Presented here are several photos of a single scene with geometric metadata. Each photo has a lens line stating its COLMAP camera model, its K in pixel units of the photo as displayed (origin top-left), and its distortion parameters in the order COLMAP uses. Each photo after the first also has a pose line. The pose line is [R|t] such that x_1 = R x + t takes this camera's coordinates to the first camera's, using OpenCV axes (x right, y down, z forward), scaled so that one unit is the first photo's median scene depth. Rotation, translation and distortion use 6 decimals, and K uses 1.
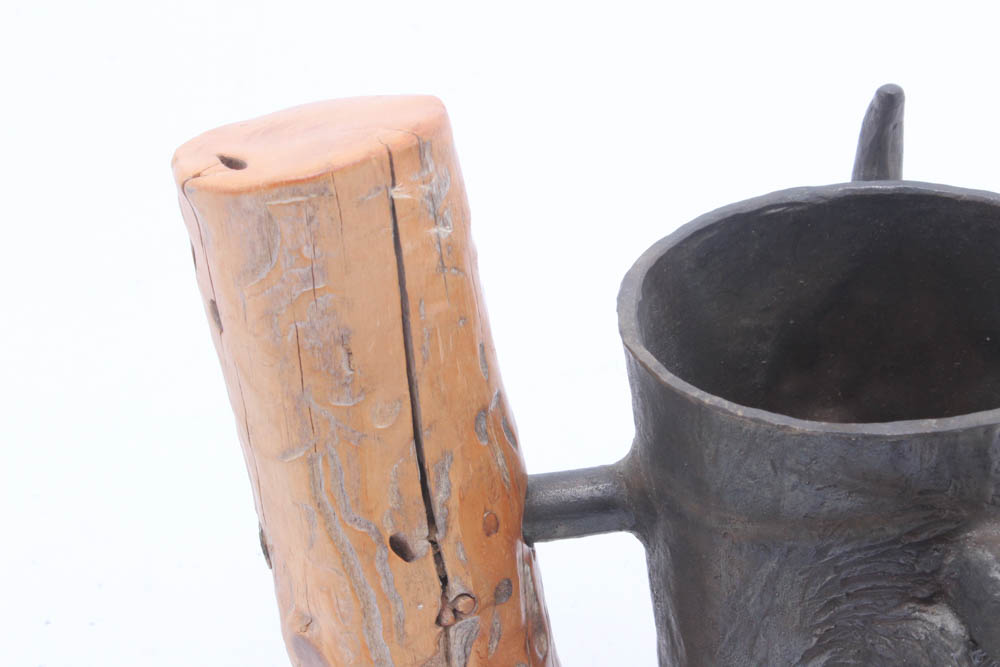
lens RADIAL K [[2208.2, 0, 492.3], [0, 2208.2, 333.2], [0, 0, 1]] dist [0.072981, 0.000000]
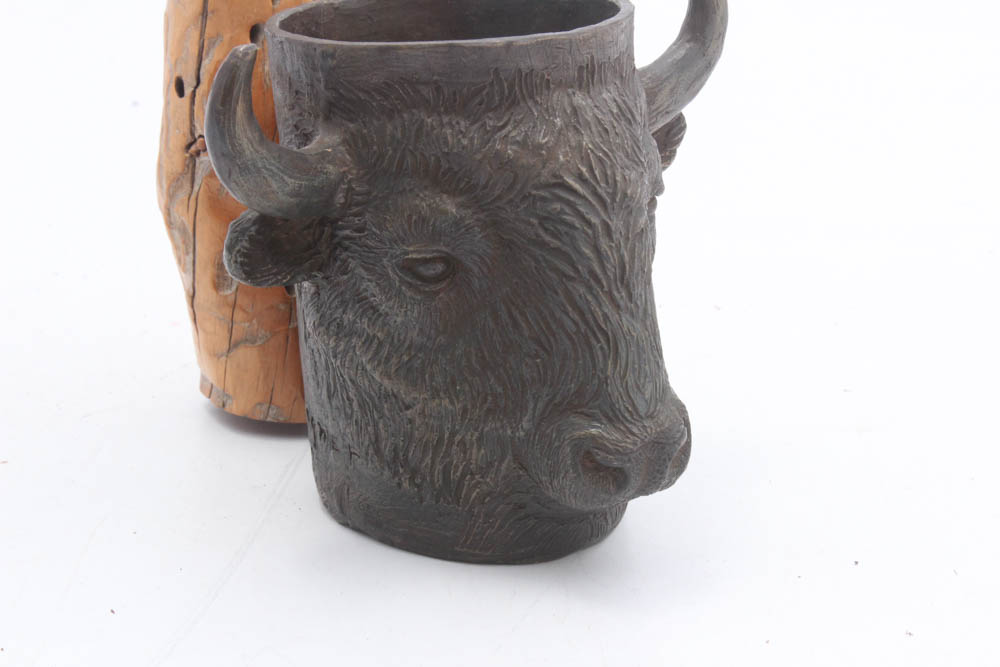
lens RADIAL K [[2288.8, 0, 494.7], [0, 2288.8, 336.5], [0, 0, 1]] dist [0.064898, 0.000000]
pose [[0.576229, 0.320744, -0.751721, 1.315355], [-0.438011, 0.897725, 0.047286, 0.082505], [0.690005, 0.302014, 0.657784, 0.177452]]
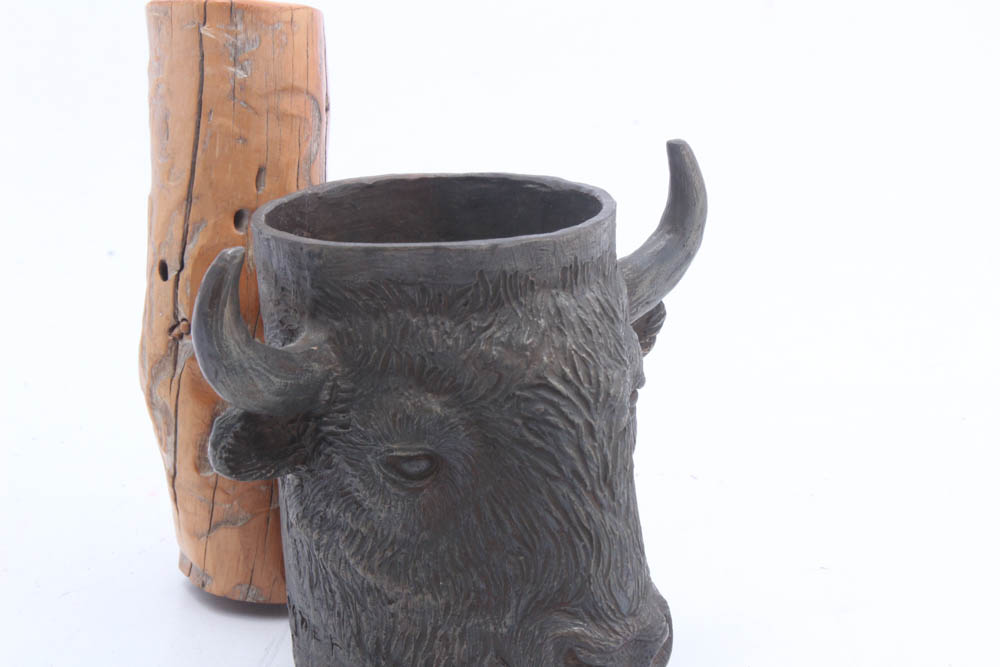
lens RADIAL K [[2288.8, 0, 496.5], [0, 2288.8, 340.6], [0, 0, 1]] dist [0.064898, 0.000000]
pose [[0.587626, 0.291228, -0.754905, 1.298843], [-0.442186, 0.896922, 0.001813, 0.036956], [0.677619, 0.332743, 0.655831, 0.144752]]
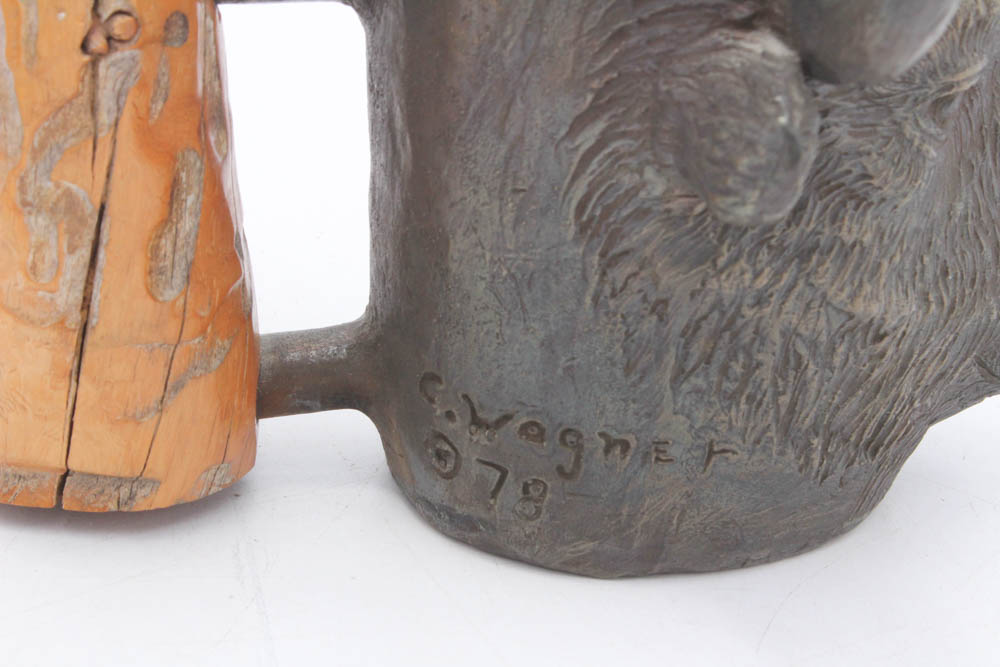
lens RADIAL K [[2288.8, 0, 488.6], [0, 2288.8, 331.0], [0, 0, 1]] dist [0.064898, 0.000000]
pose [[0.986617, 0.077030, 0.143710, 0.005727], [-0.065496, 0.994366, -0.083340, 0.285814], [-0.149320, 0.072812, 0.986104, 0.242769]]
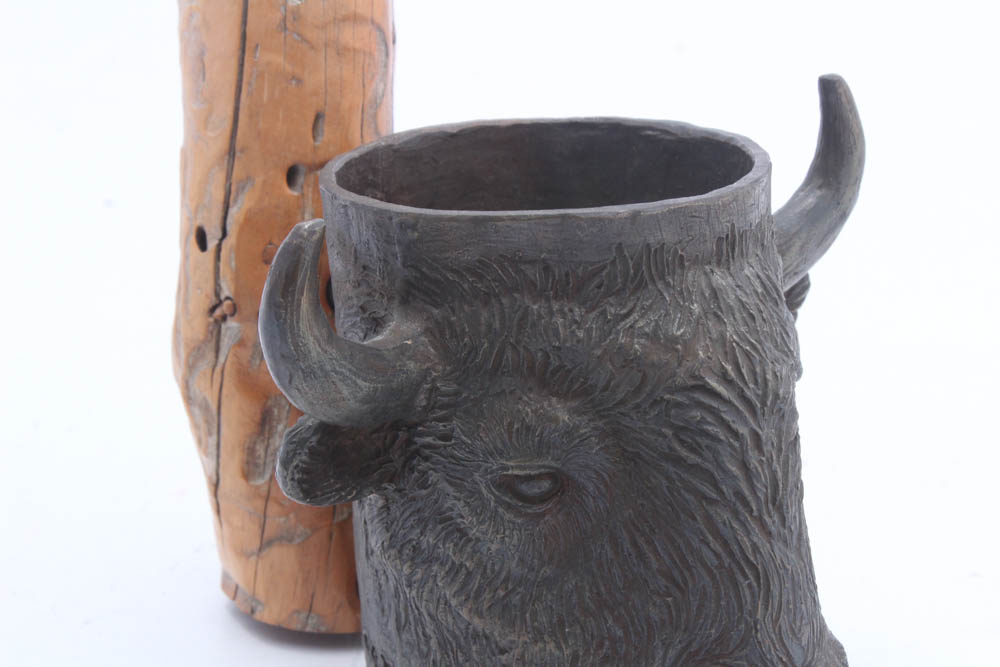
lens RADIAL K [[2288.8, 0, 490.8], [0, 2288.8, 341.8], [0, 0, 1]] dist [0.064898, 0.000000]
pose [[0.601607, 0.308422, -0.736848, 1.041586], [-0.430628, 0.902154, 0.026024, 0.045662], [0.672777, 0.301651, 0.675558, 0.252359]]
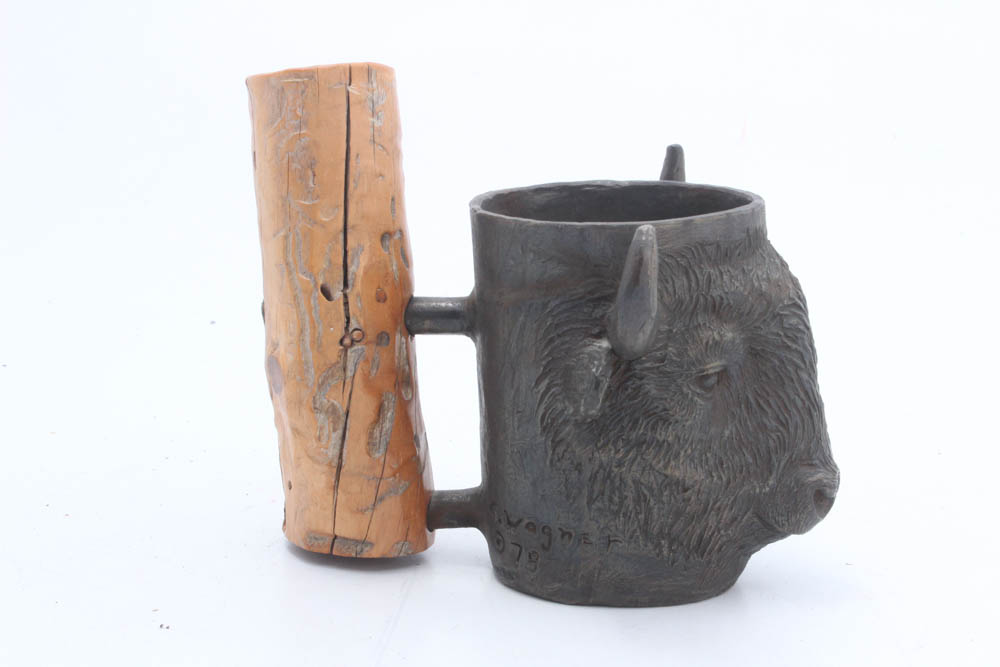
lens RADIAL K [[1871.3, 0, 471.8], [0, 1871.3, 337.8], [0, 0, 1]] dist [-0.027278, 0.000000]
pose [[0.974202, 0.128947, -0.185212, 0.364092], [-0.177422, 0.944802, -0.275445, 0.534893], [0.139471, 0.301200, 0.943306, -0.412871]]
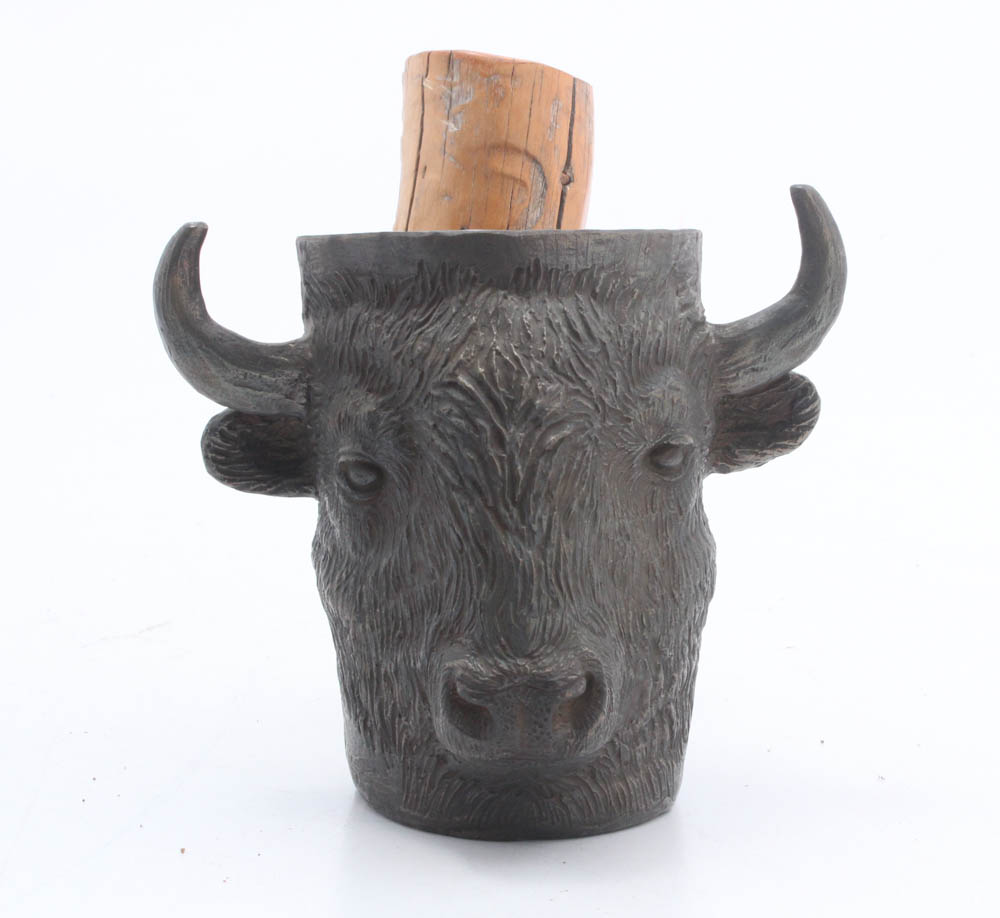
lens RADIAL K [[2959.4, 0, 505.6], [0, 2959.4, 451.5], [0, 0, 1]] dist [-0.040558, 0.000000]
pose [[0.037688, 0.180837, -0.982791, 1.854755], [-0.504346, 0.852481, 0.137519, -0.144743], [0.862679, 0.490483, 0.123333, 0.880466]]
